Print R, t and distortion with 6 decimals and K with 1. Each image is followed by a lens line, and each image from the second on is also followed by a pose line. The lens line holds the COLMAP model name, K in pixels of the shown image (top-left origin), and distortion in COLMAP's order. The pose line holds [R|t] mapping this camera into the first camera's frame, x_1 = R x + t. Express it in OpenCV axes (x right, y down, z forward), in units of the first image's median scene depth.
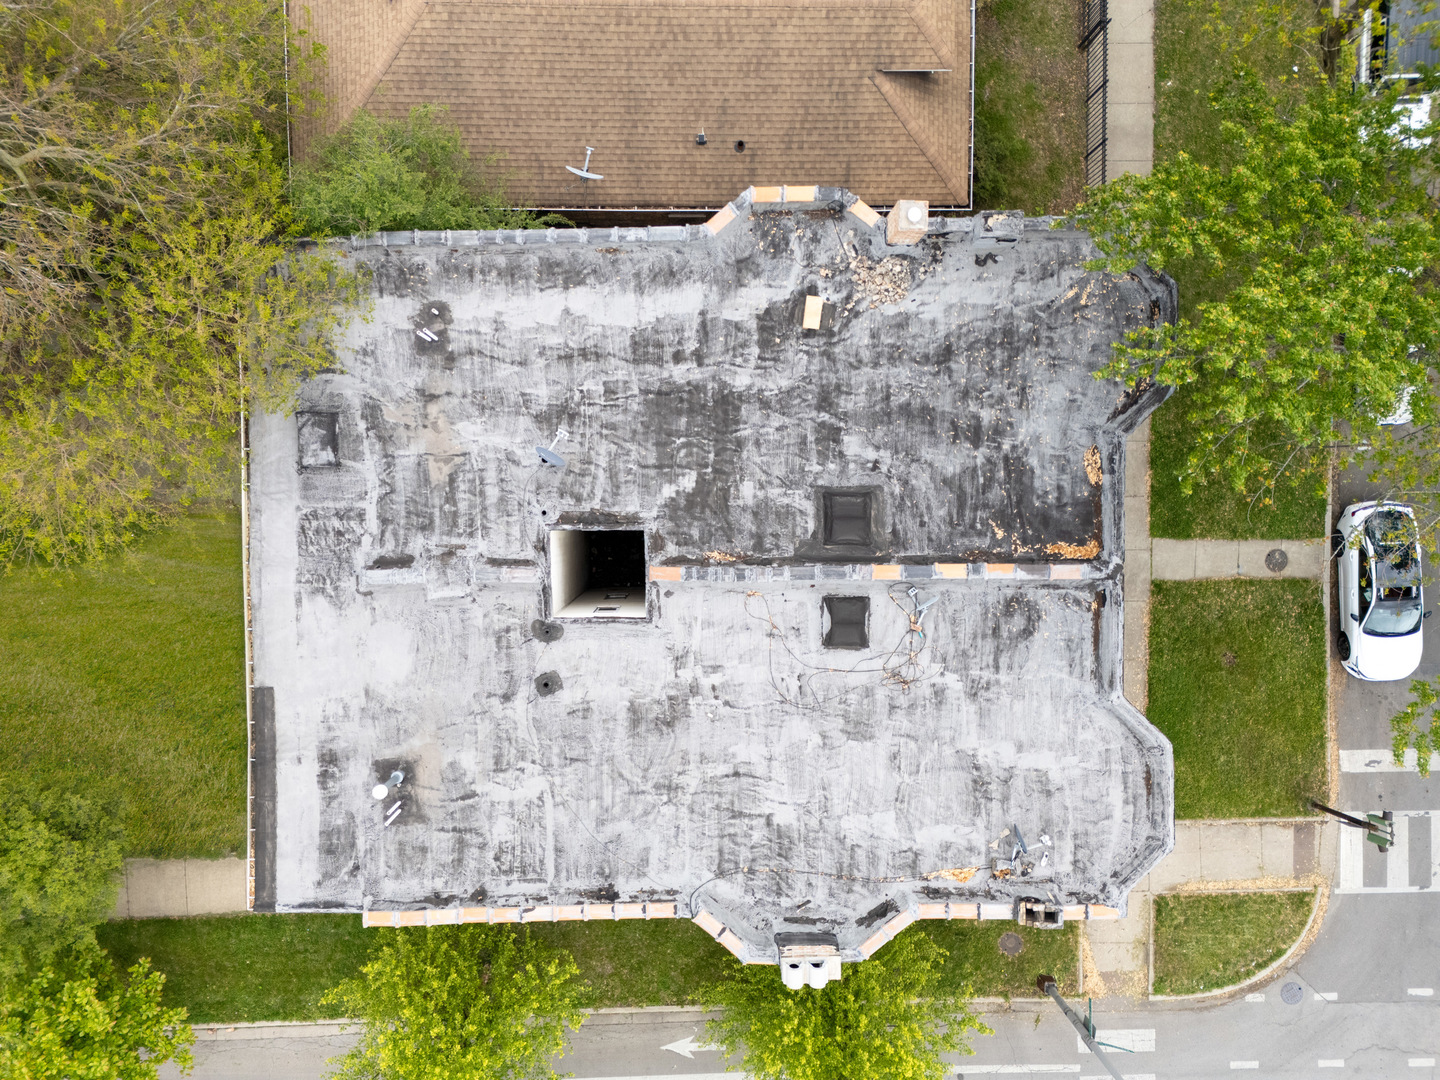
lens RADIAL K [[1057.6, 0, 724.1], [0, 1057.6, 531.1], [0, 0, 1]] dist [0.063691, -0.054022]
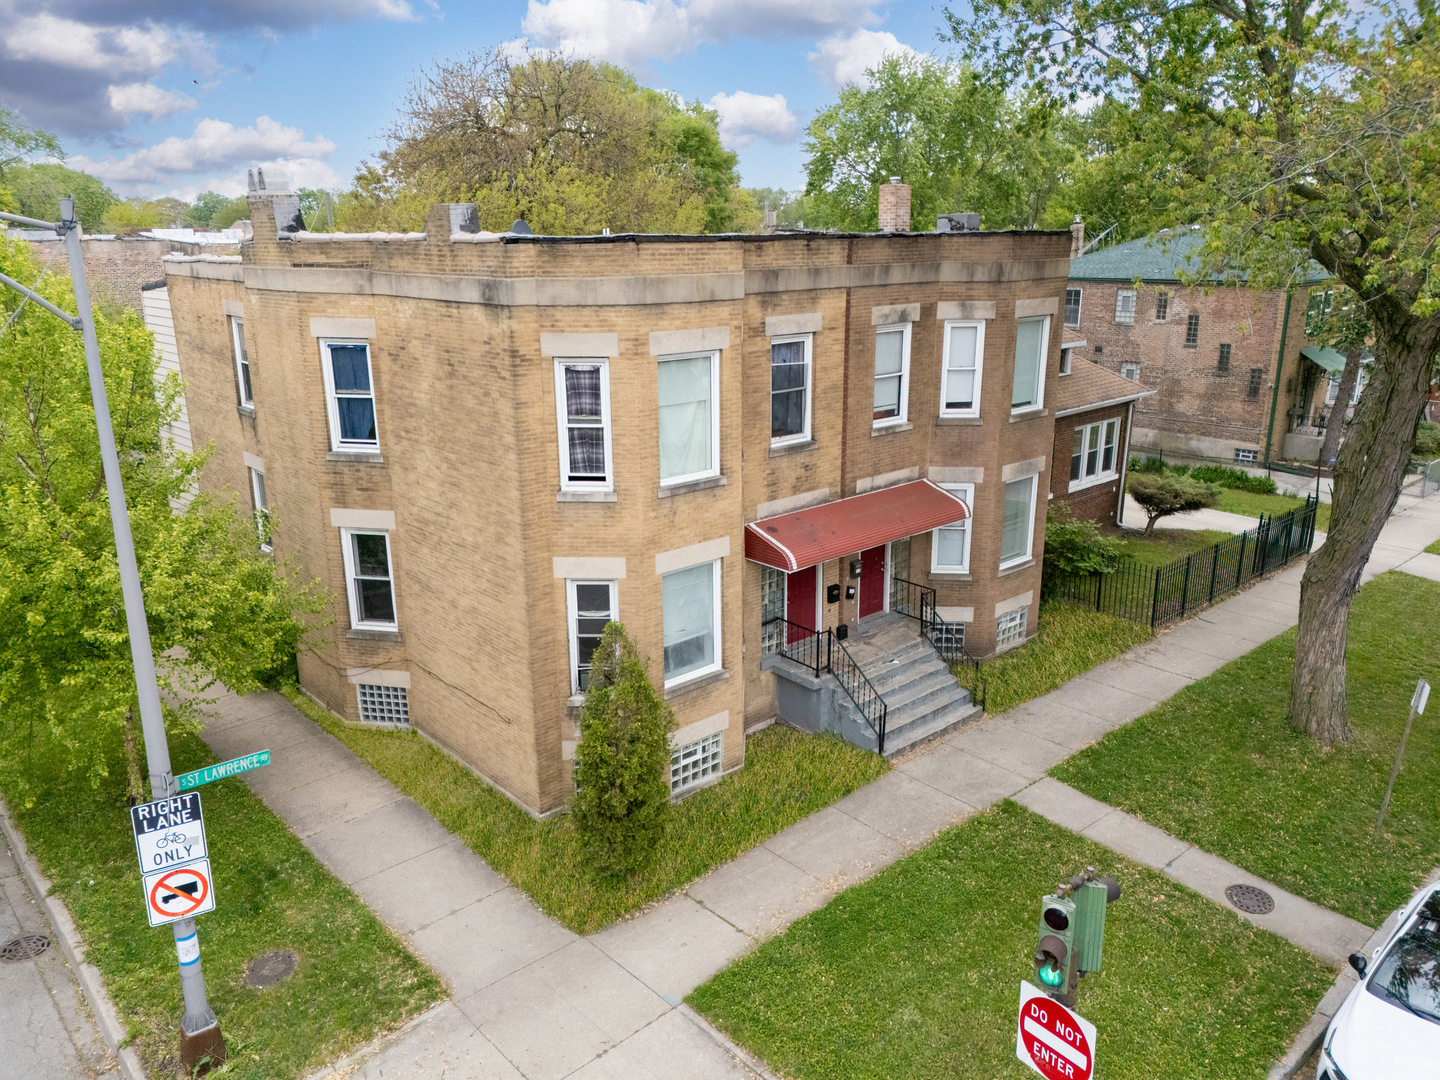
lens RADIAL K [[1057.6, 0, 711.3], [0, 1057.6, 544.2], [0, 0, 1]] dist [0.063691, -0.054022]
pose [[0.657614, 0.177110, -0.732241, 0.958239], [-0.753347, 0.159044, -0.638101, 0.706432], [0.003444, 0.971255, 0.238015, 1.010355]]
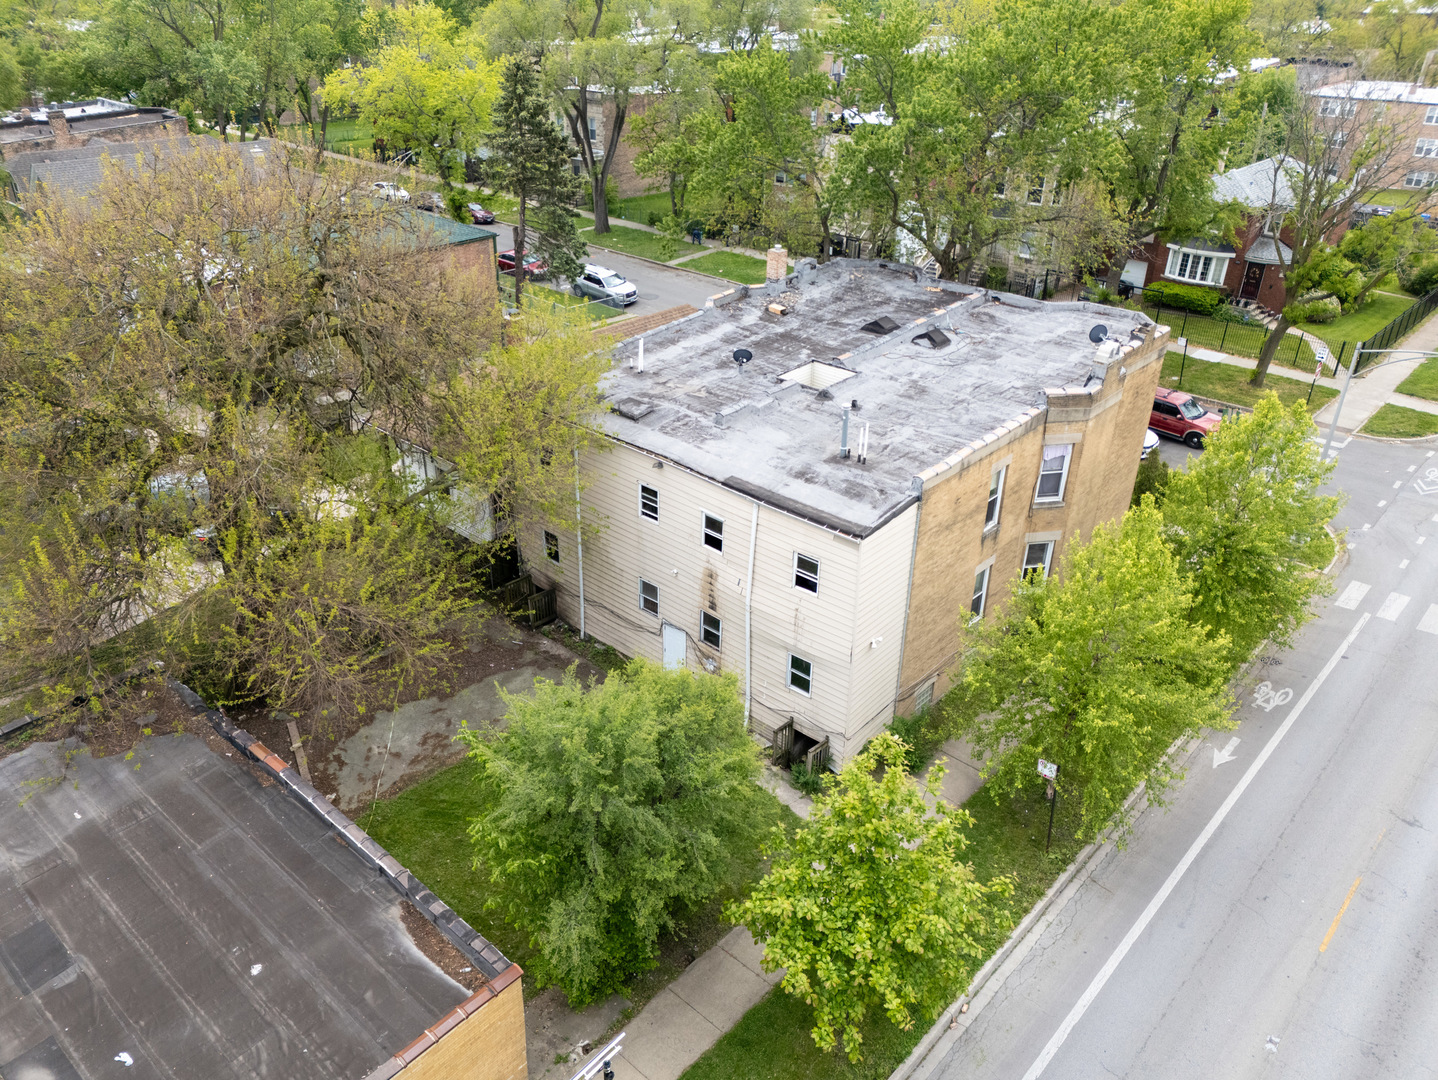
lens RADIAL K [[1076.4, 0, 693.3], [0, 1076.4, 557.9], [0, 0, 1]] dist [0.055451, -0.039849]
pose [[0.689729, -0.380943, 0.615757, -1.325754], [0.723196, 0.320720, -0.611658, 0.968001], [0.035521, 0.867191, 0.496707, 0.426333]]
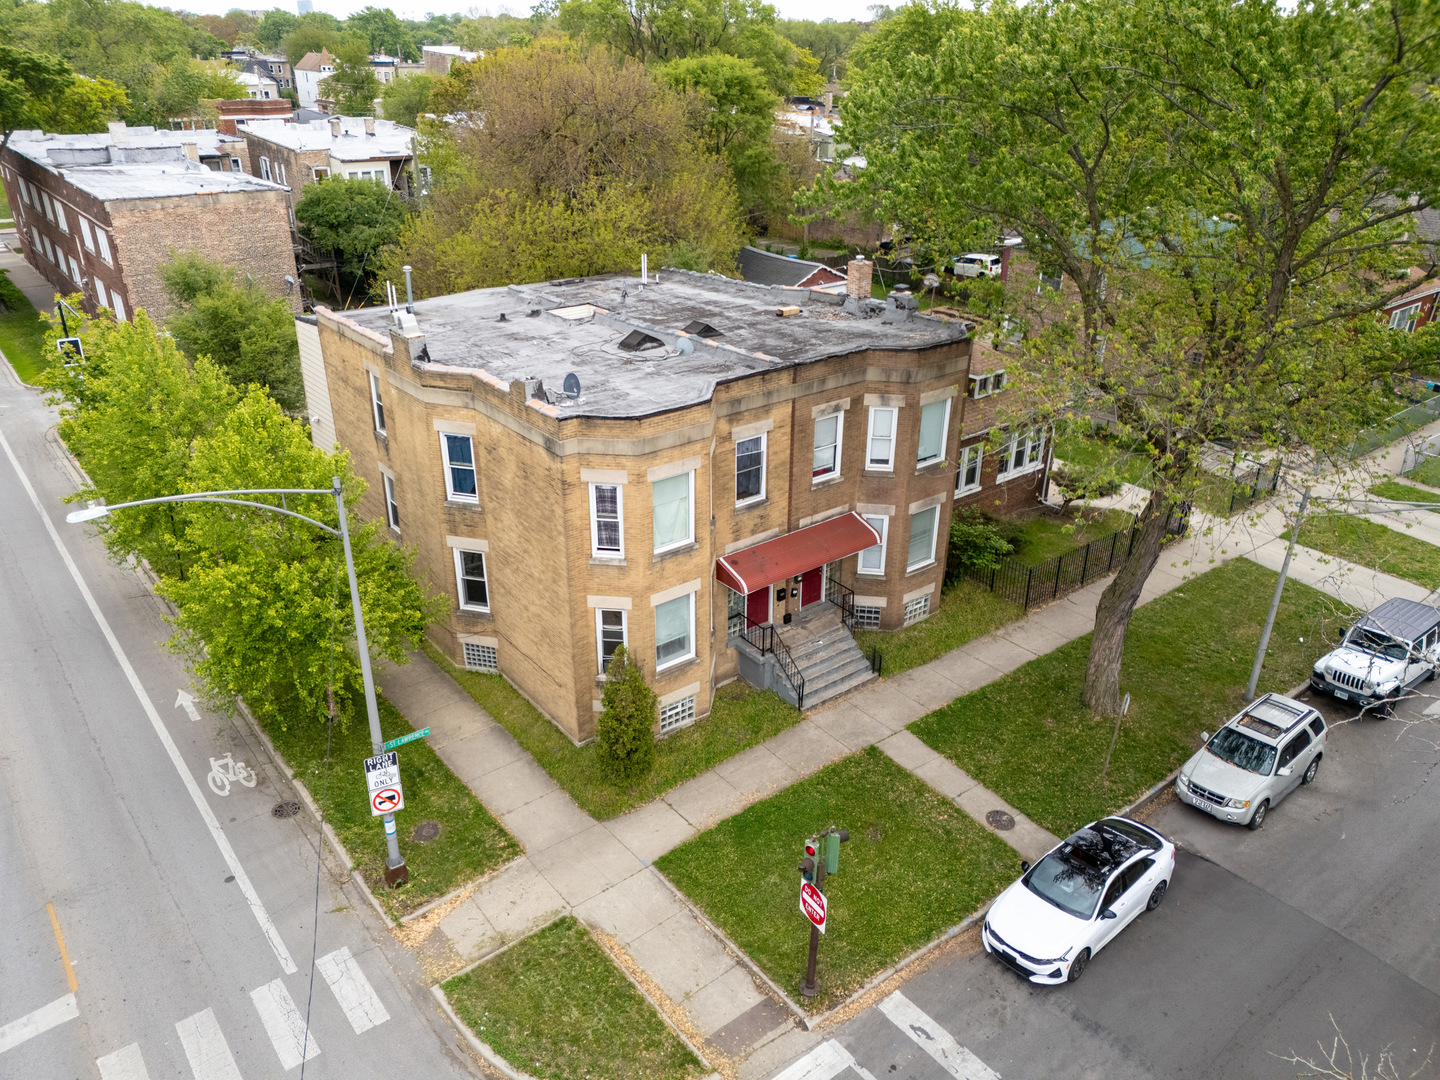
lens RADIAL K [[1057.6, 0, 709.3], [0, 1057.6, 542.9], [0, 0, 1]] dist [0.063691, -0.054022]
pose [[0.604141, 0.319379, -0.730076, 1.272314], [-0.796810, 0.230206, -0.558659, 0.858139], [-0.010356, 0.919240, 0.393561, 0.678153]]
